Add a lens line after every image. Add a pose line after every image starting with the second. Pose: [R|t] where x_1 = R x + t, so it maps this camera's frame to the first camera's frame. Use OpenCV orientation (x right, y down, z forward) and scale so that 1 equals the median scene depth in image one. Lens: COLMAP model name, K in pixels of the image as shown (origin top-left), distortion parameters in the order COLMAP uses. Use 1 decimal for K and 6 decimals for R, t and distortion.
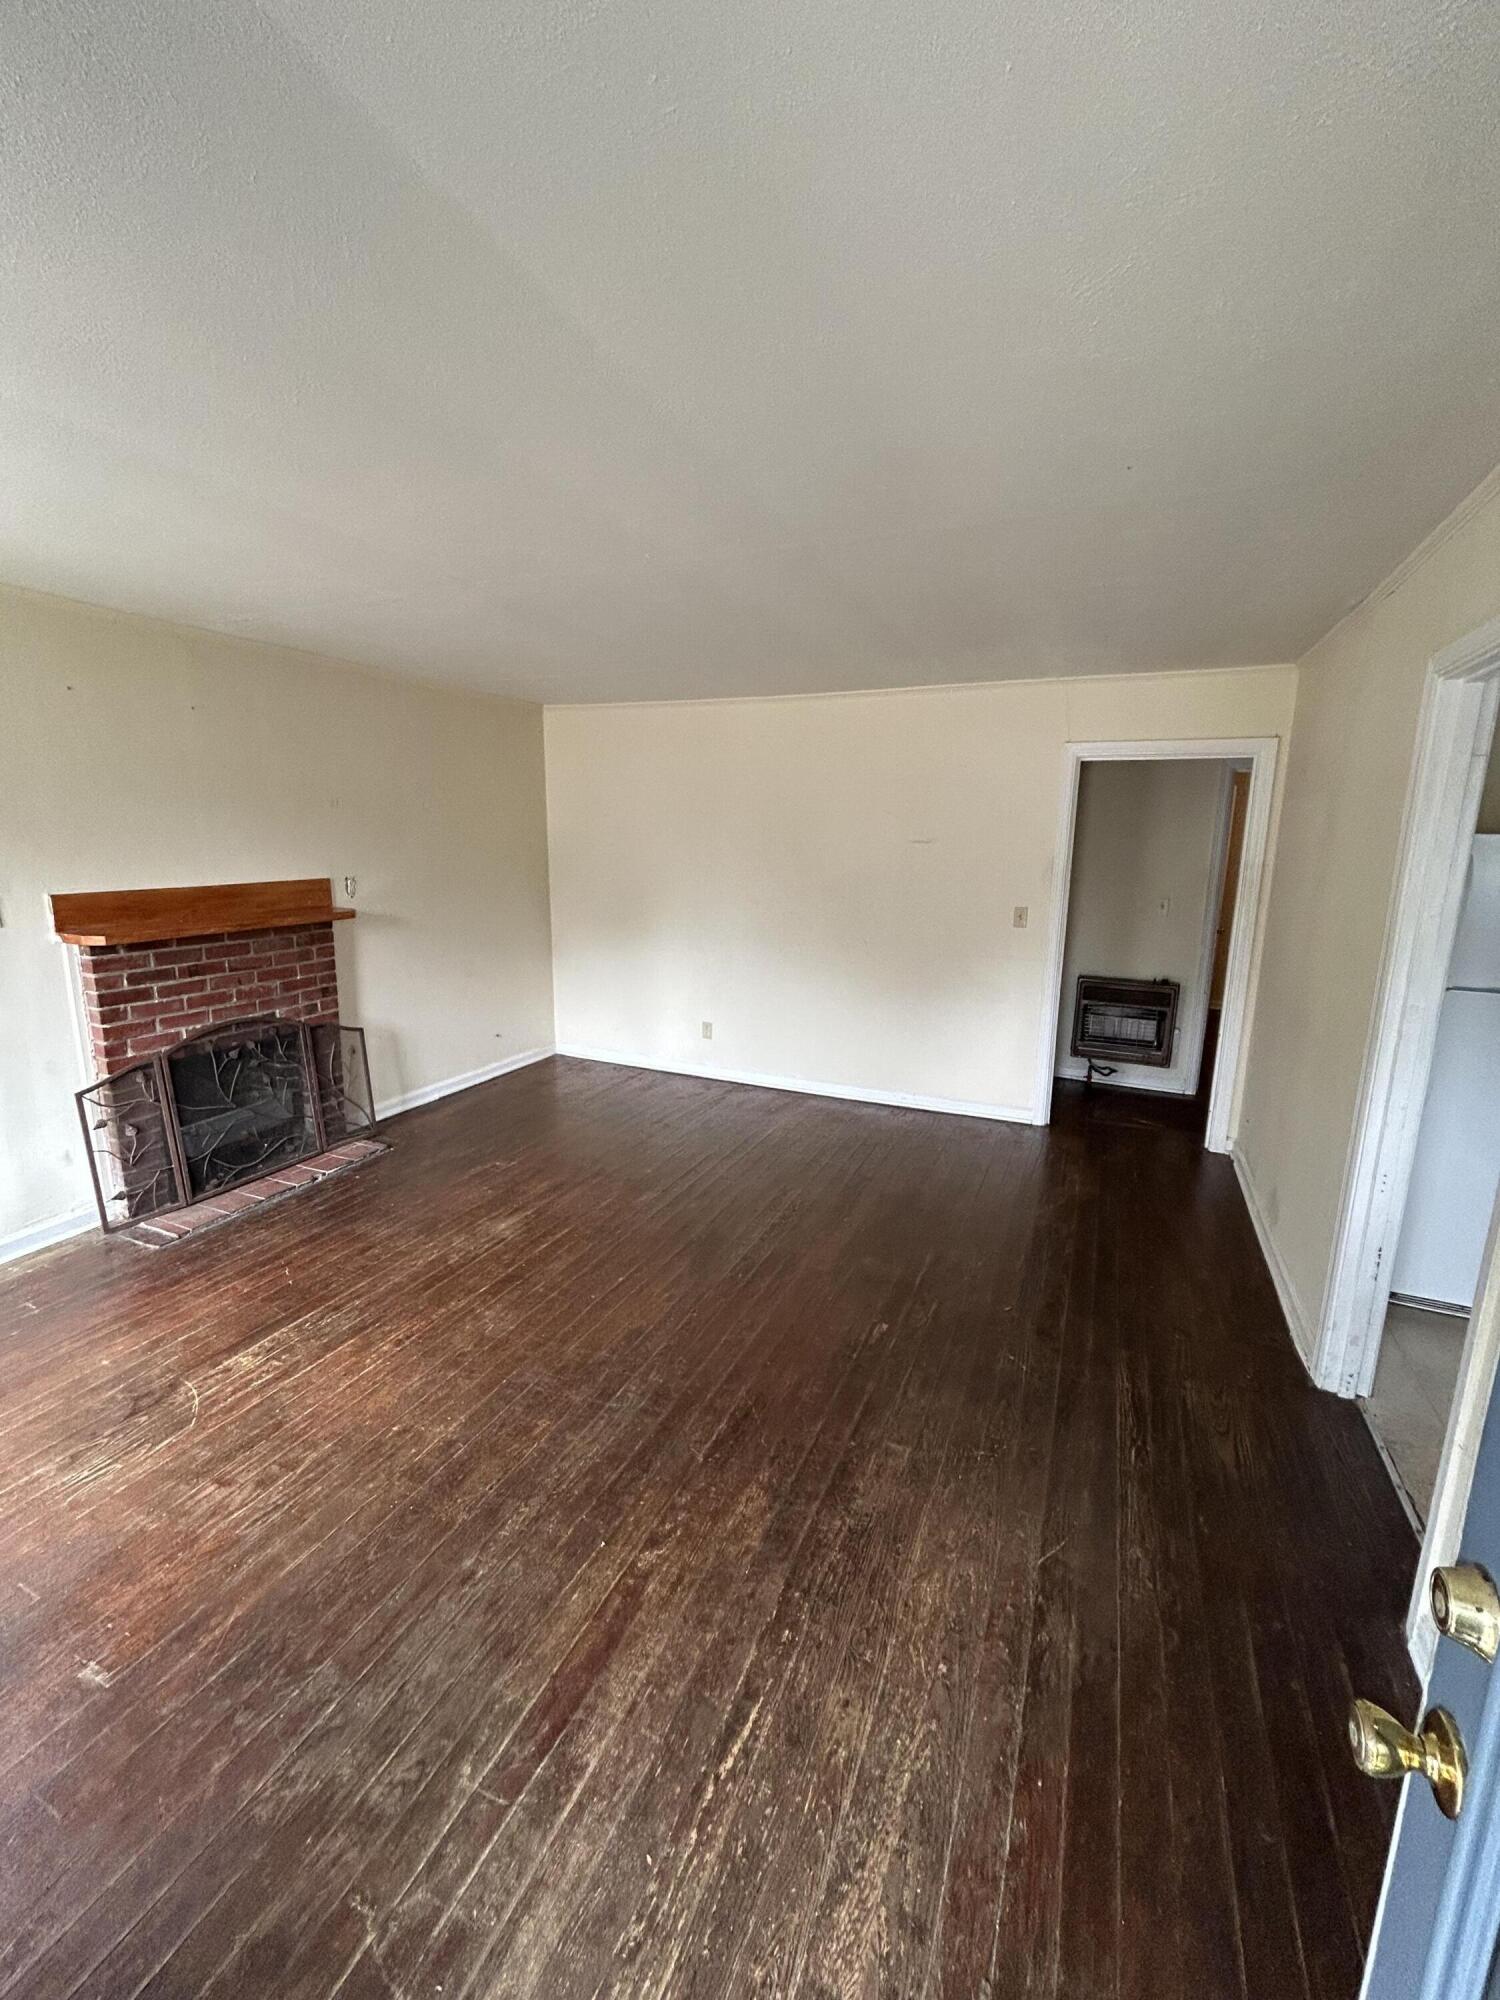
lens RADIAL K [[822.5, 0, 757.7], [0, 822.5, 993.1], [0, 0, 1]] dist [-0.003525, -0.000143]
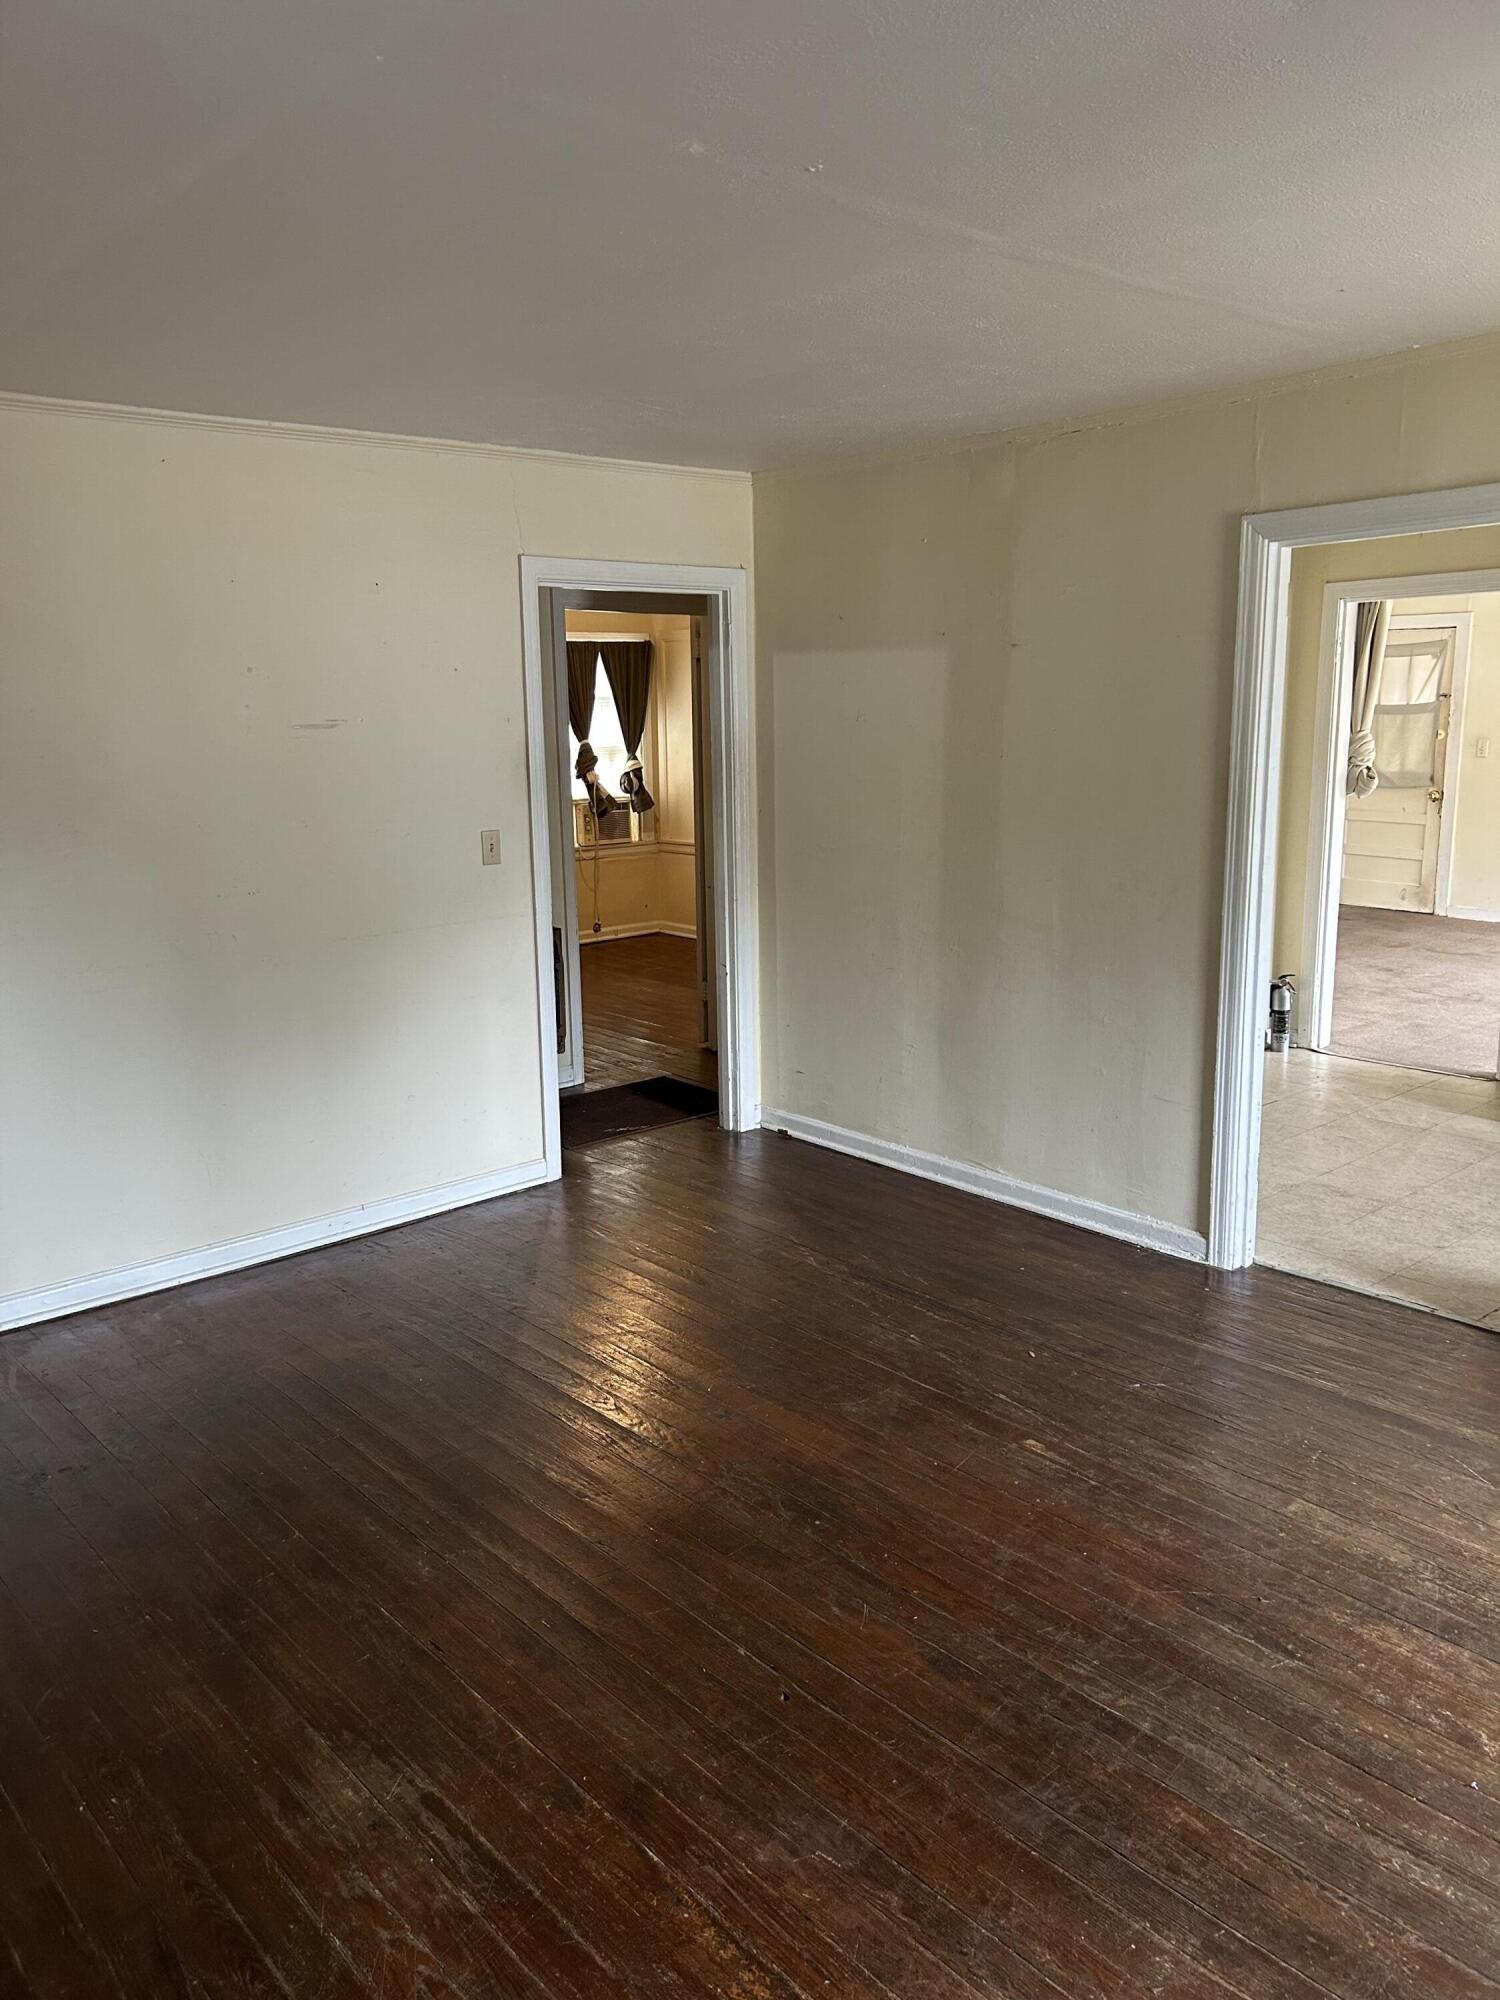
lens RADIAL K [[1499.8, 0, 743.2], [0, 1499.8, 978.9], [0, 0, 1]] dist [0.064761, -0.054576]
pose [[0.423199, -0.190318, 0.885823, -0.786312], [0.197226, 0.973595, 0.114952, -0.120440], [-0.884310, 0.126059, 0.449560, 0.499069]]
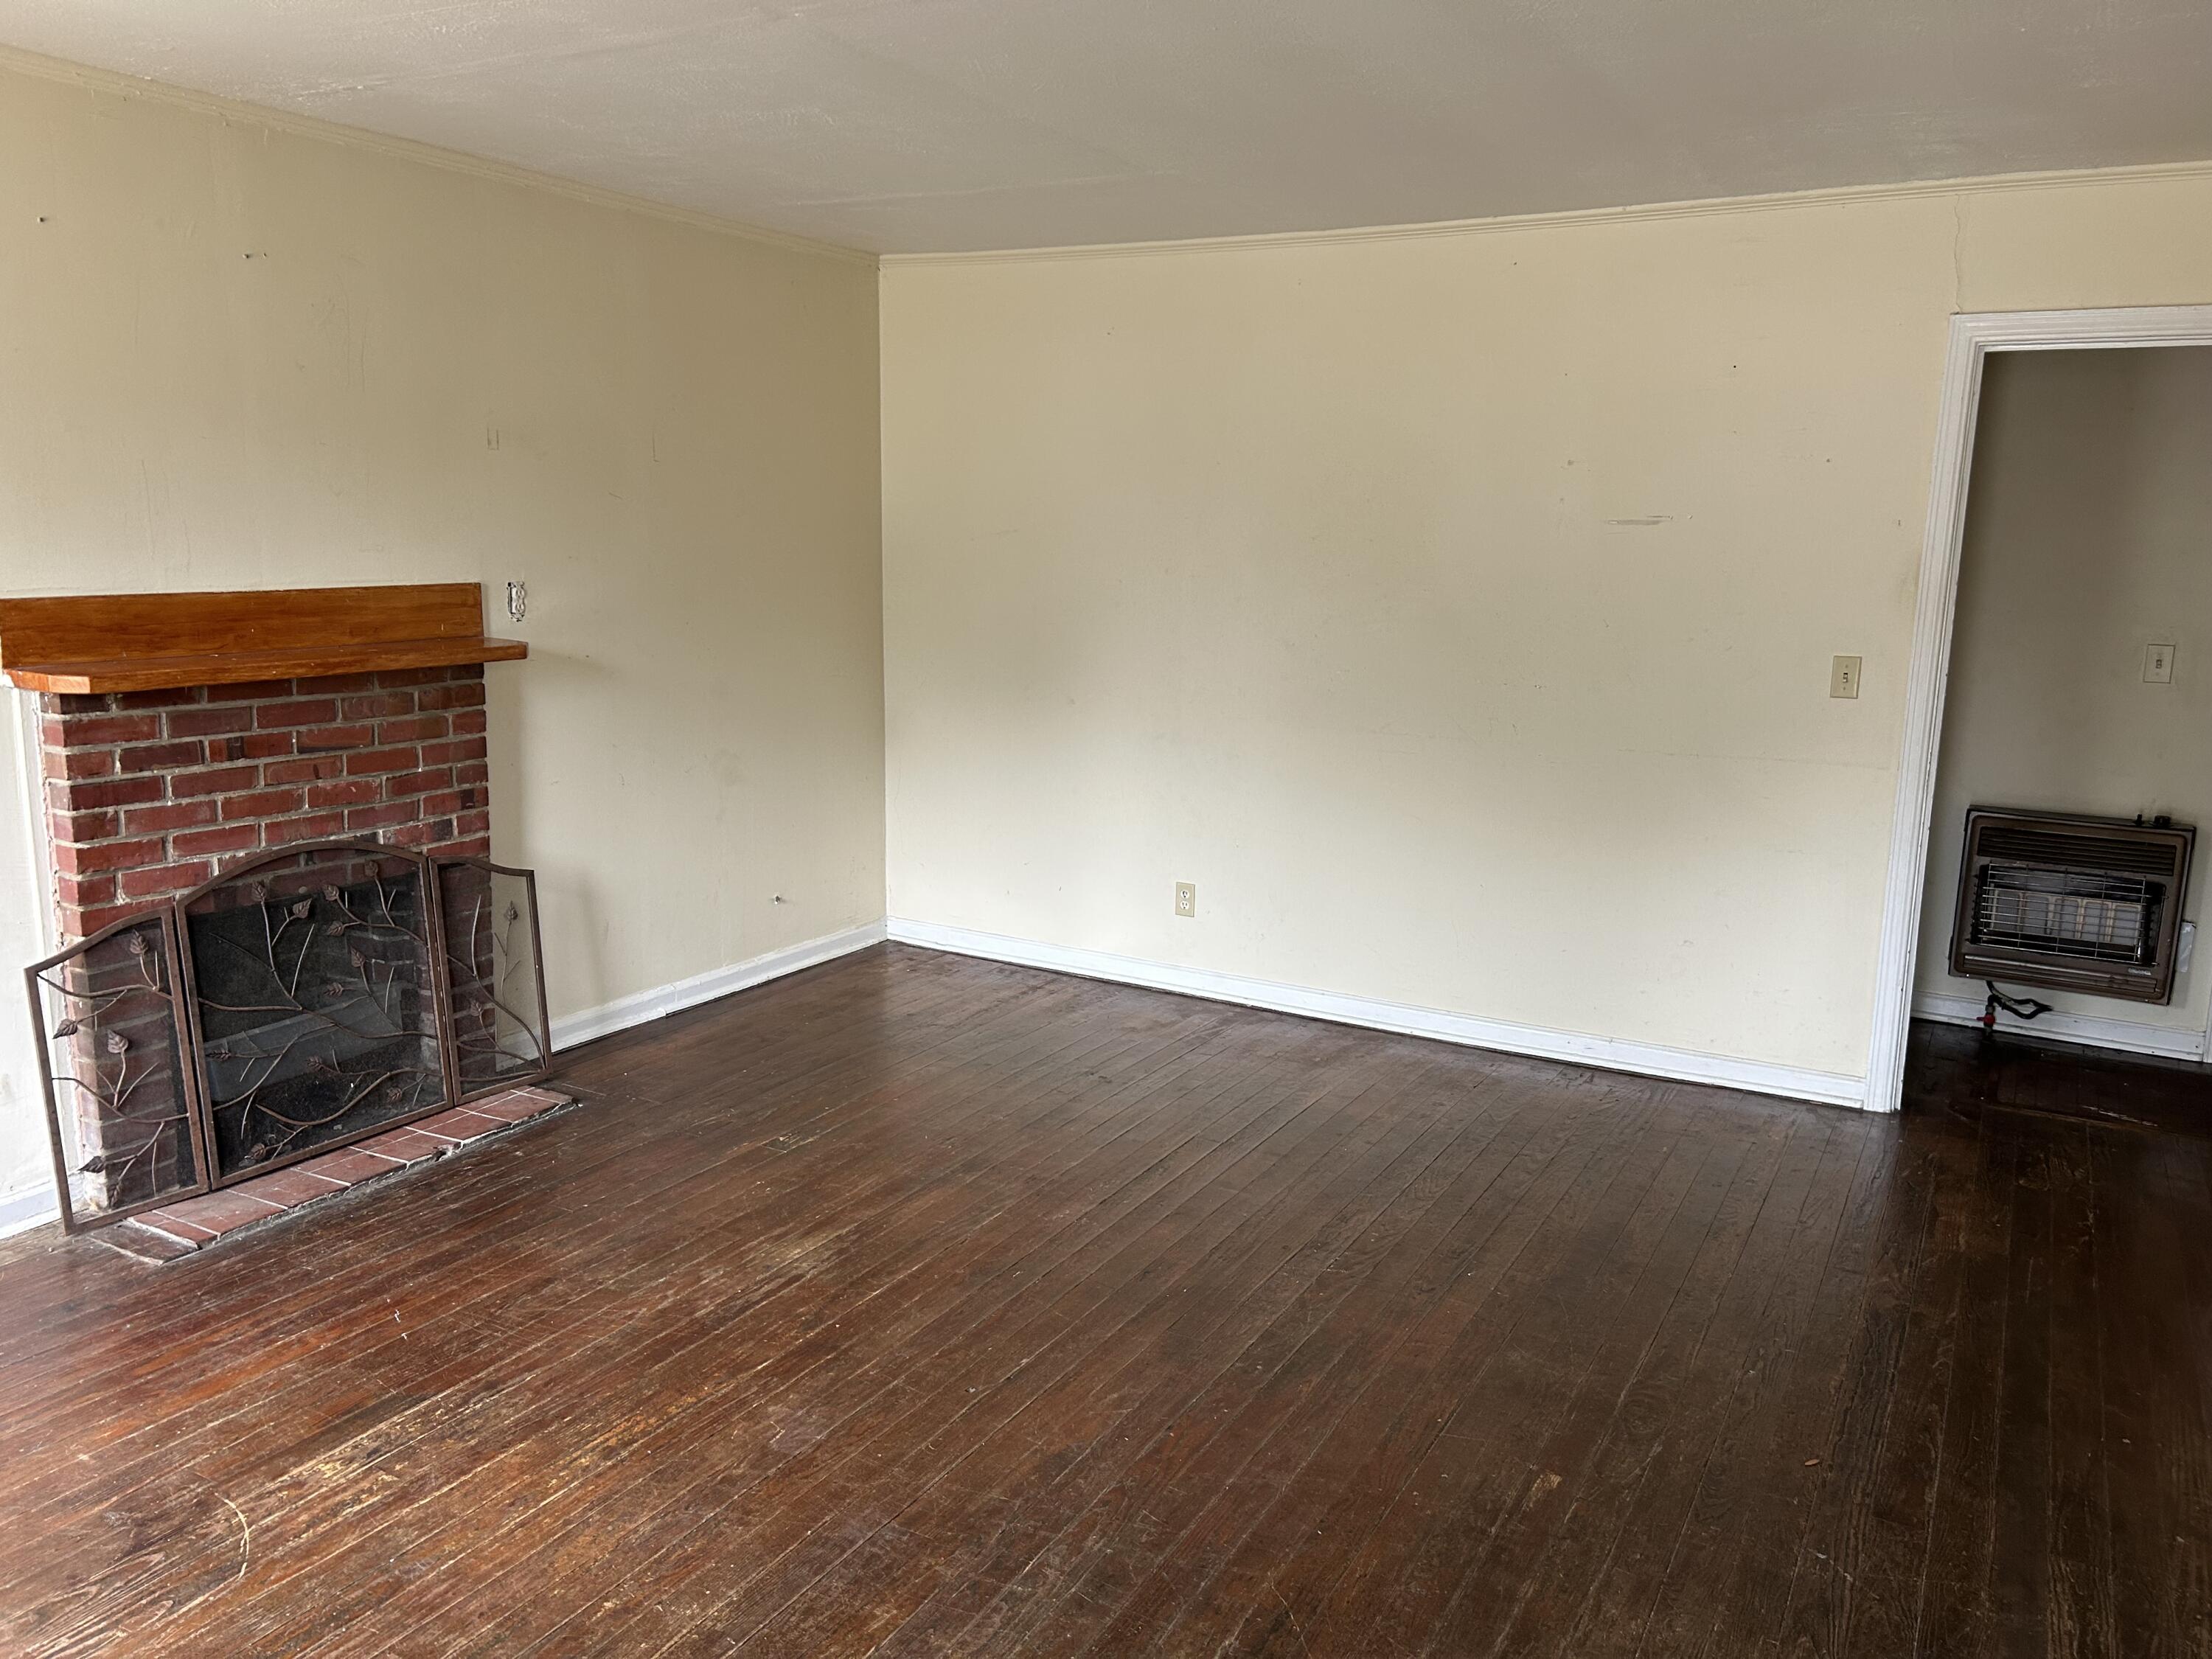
lens RADIAL K [[1678.0, 0, 1106.0], [0, 1678.0, 829.5], [0, 0, 1]] dist [0.057918, -0.064041]
pose [[0.995183, 0.022378, -0.095450, -0.021216], [-0.023721, 0.999635, -0.012959, 0.026948], [0.095125, 0.015160, 0.995350, -0.040351]]
